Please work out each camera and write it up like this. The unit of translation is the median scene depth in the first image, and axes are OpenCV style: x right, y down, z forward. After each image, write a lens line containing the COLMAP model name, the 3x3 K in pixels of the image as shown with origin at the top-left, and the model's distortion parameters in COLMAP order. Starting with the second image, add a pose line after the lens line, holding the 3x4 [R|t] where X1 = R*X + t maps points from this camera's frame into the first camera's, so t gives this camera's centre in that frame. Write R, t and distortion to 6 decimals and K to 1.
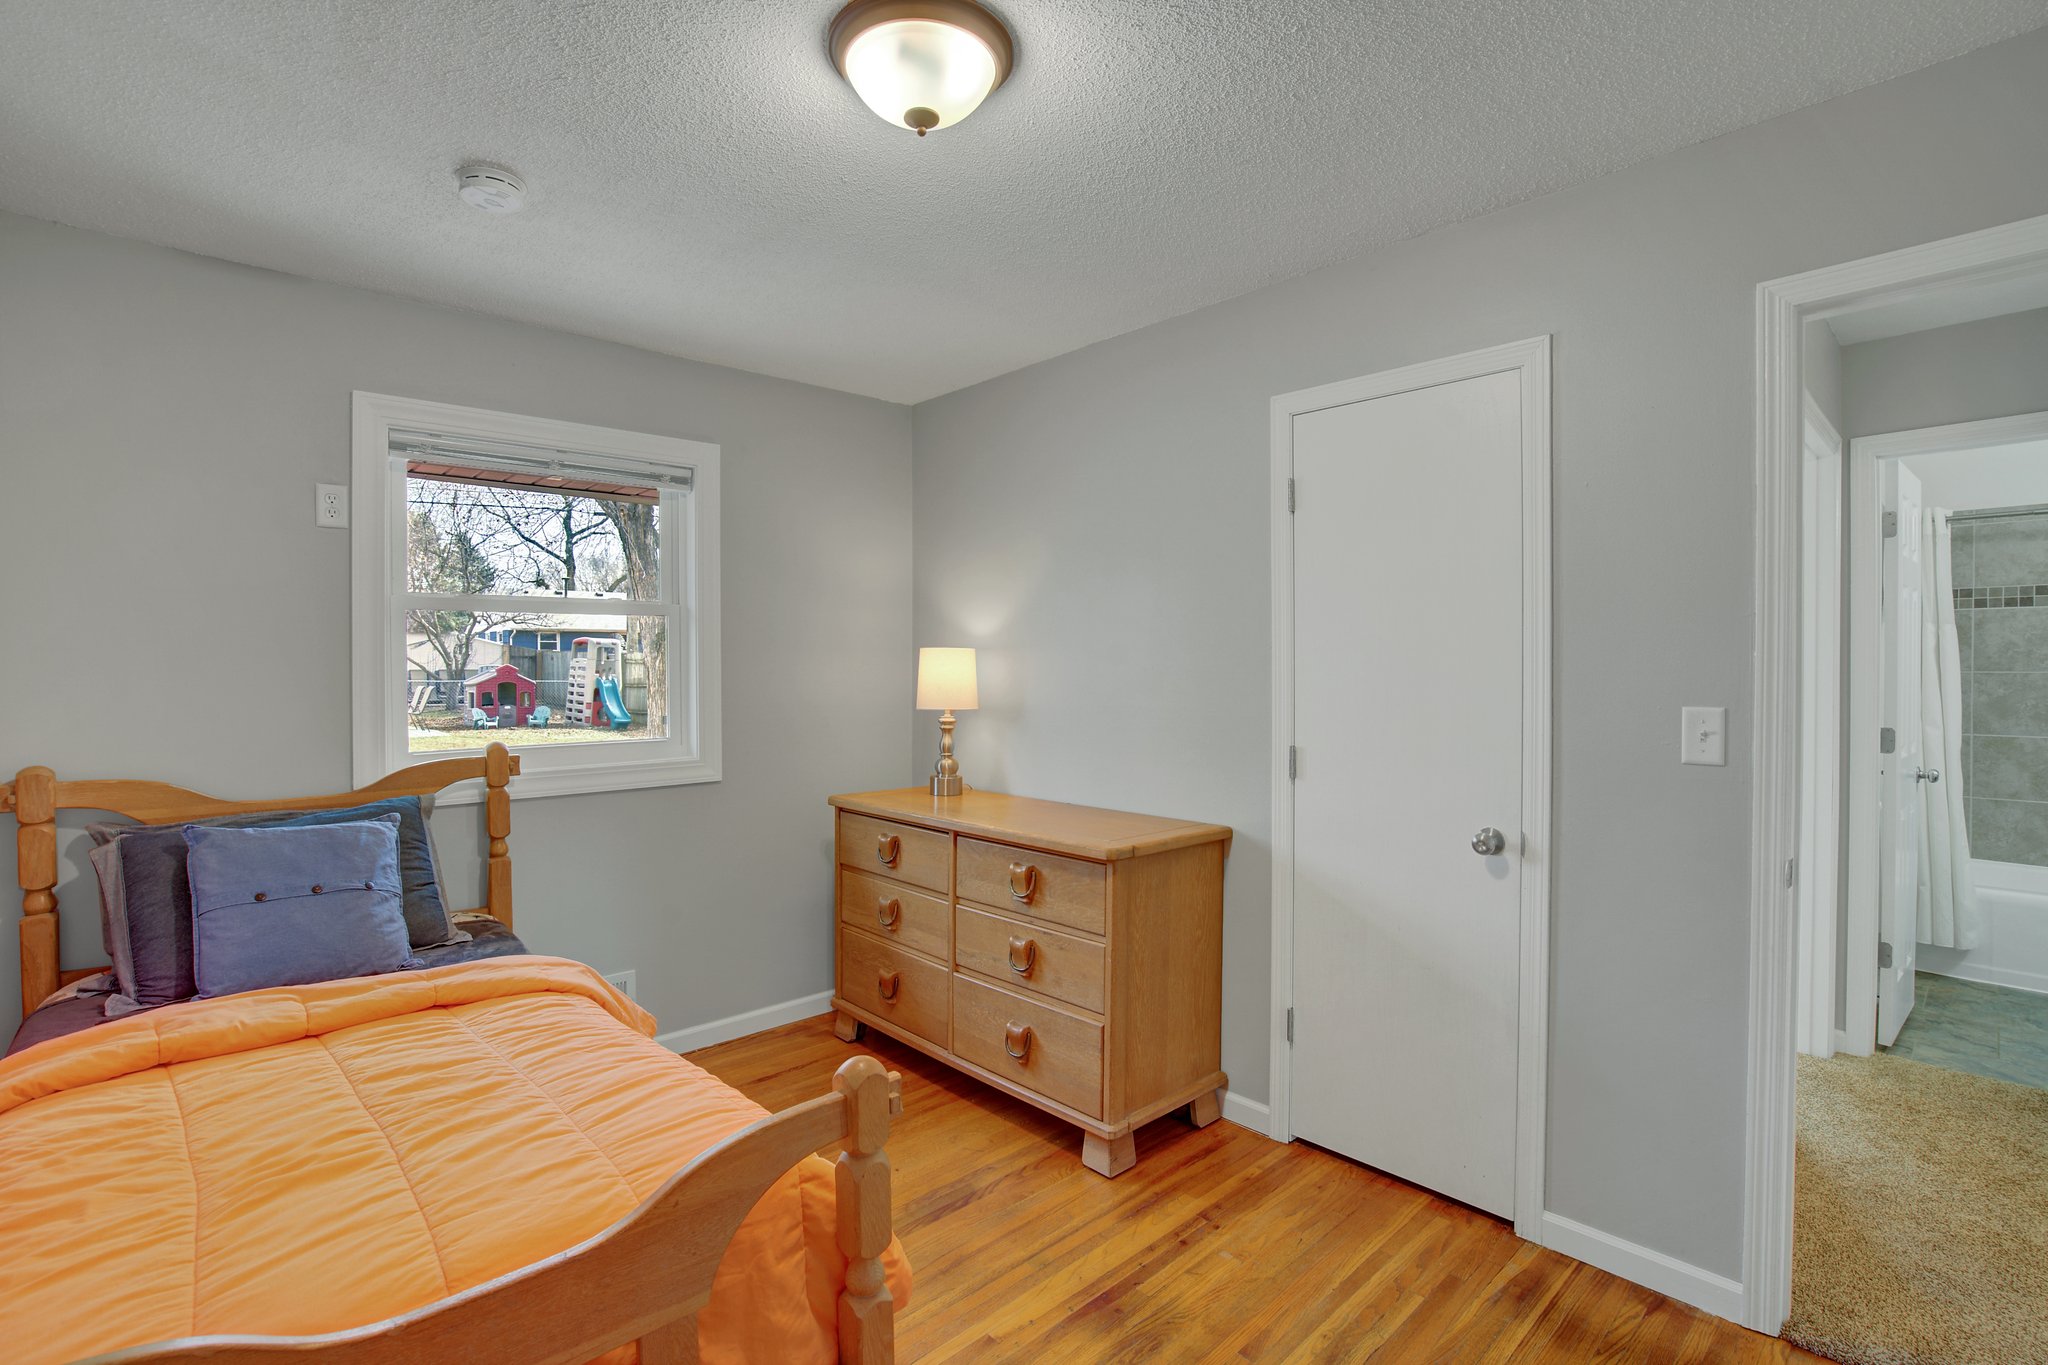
lens RADIAL K [[958.8, 0, 1018.4], [0, 958.8, 680.2], [0, 0, 1]] dist [-0.050142, 0.018733]
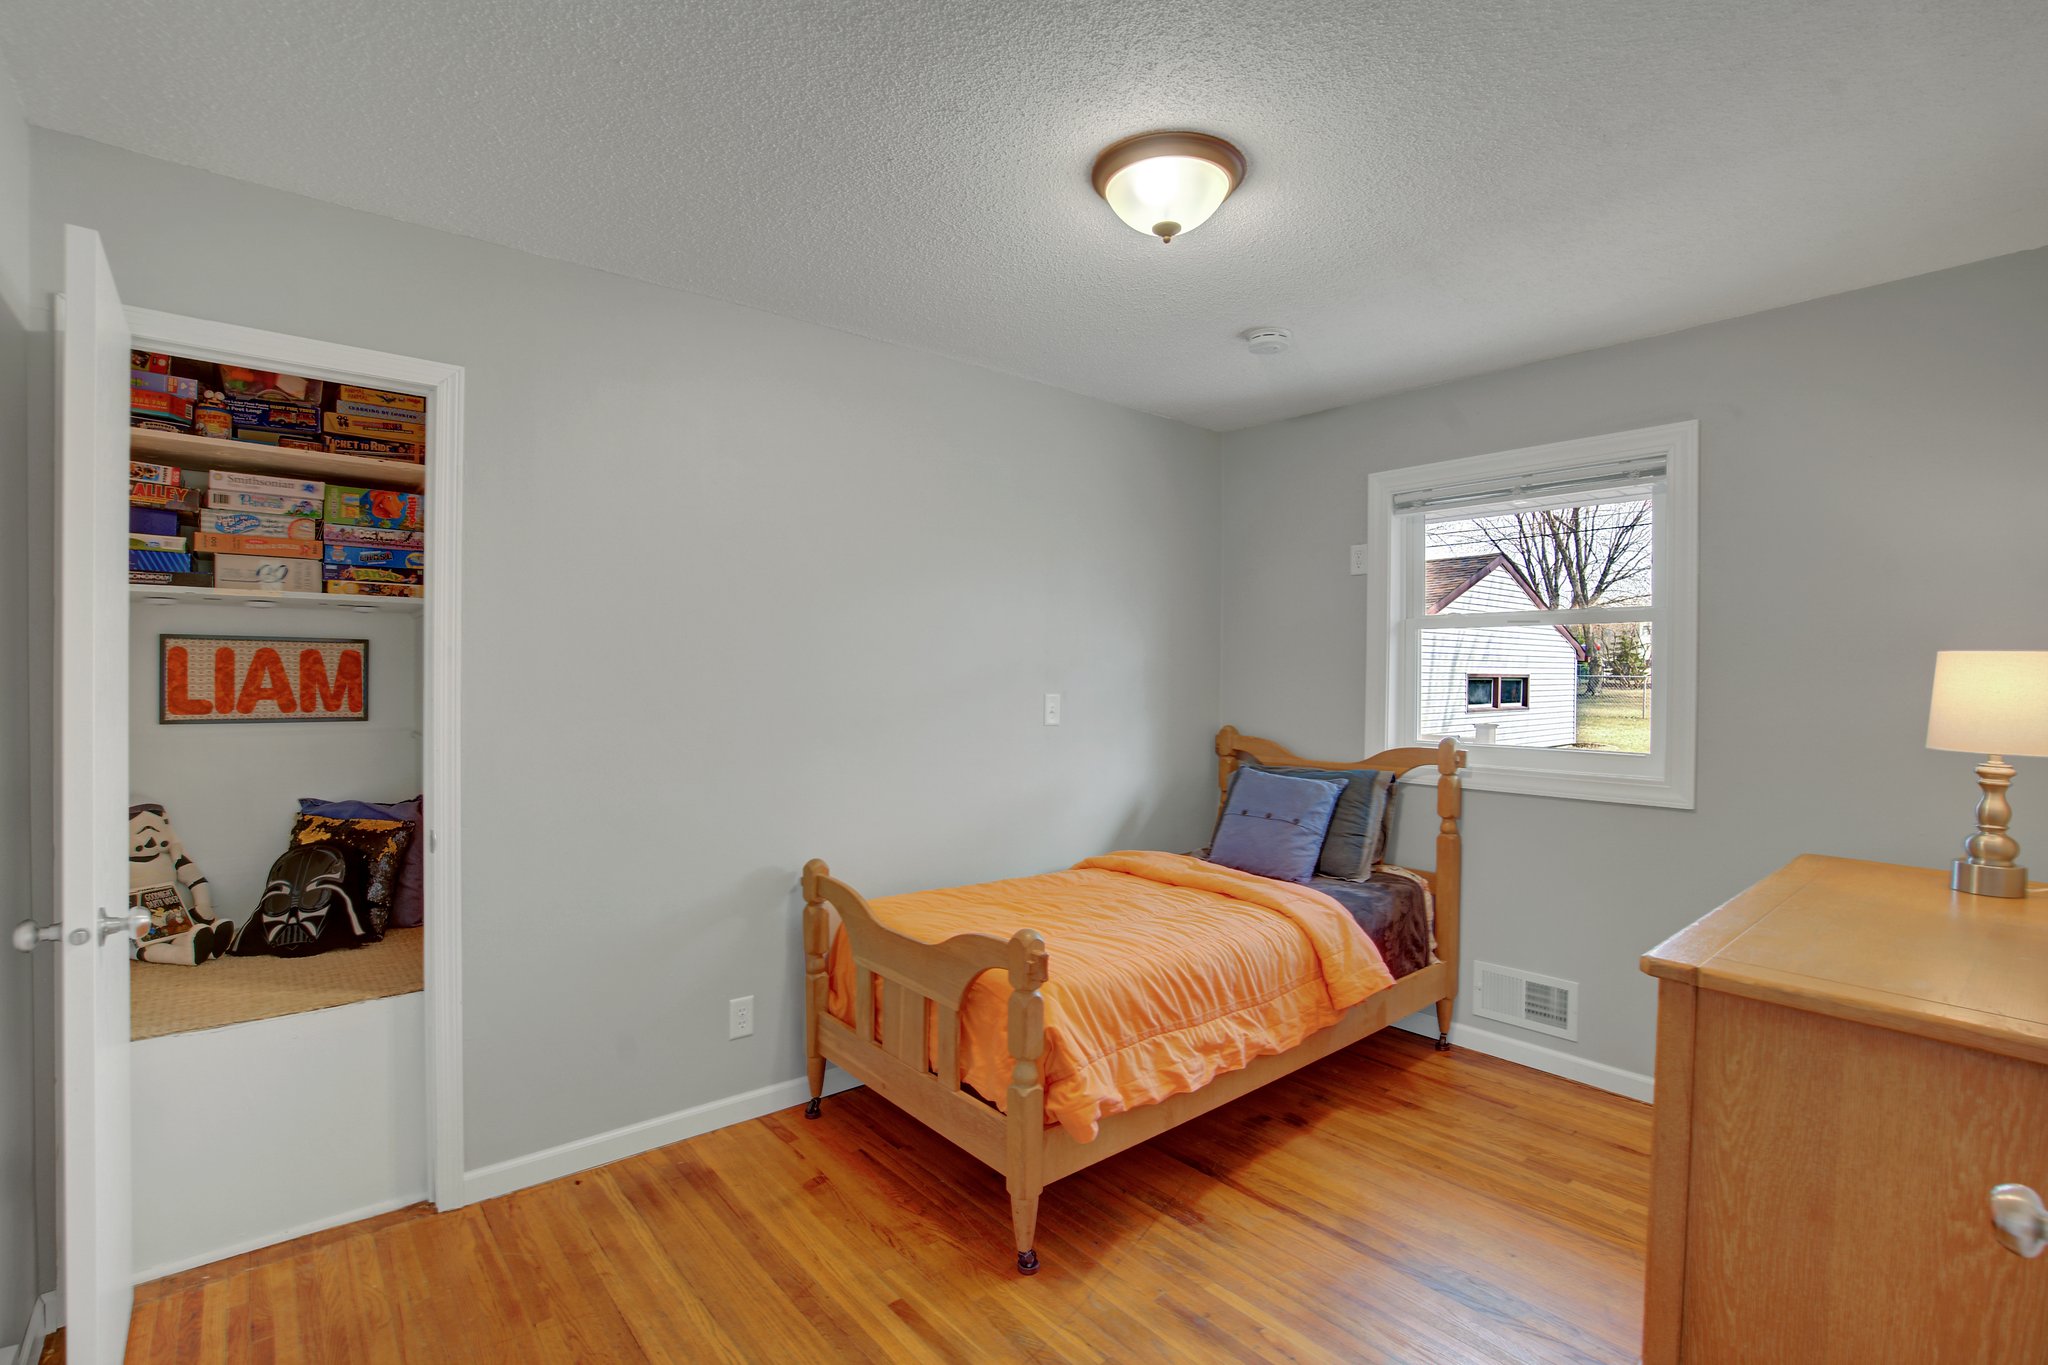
lens RADIAL K [[958.8, 0, 1018.4], [0, 958.8, 680.2], [0, 0, 1]] dist [-0.050142, 0.018733]
pose [[-0.053592, 0.014056, -0.998464, 0.841722], [-0.021230, 0.999659, 0.015213, -0.017443], [0.998337, 0.022013, -0.053275, 0.649643]]
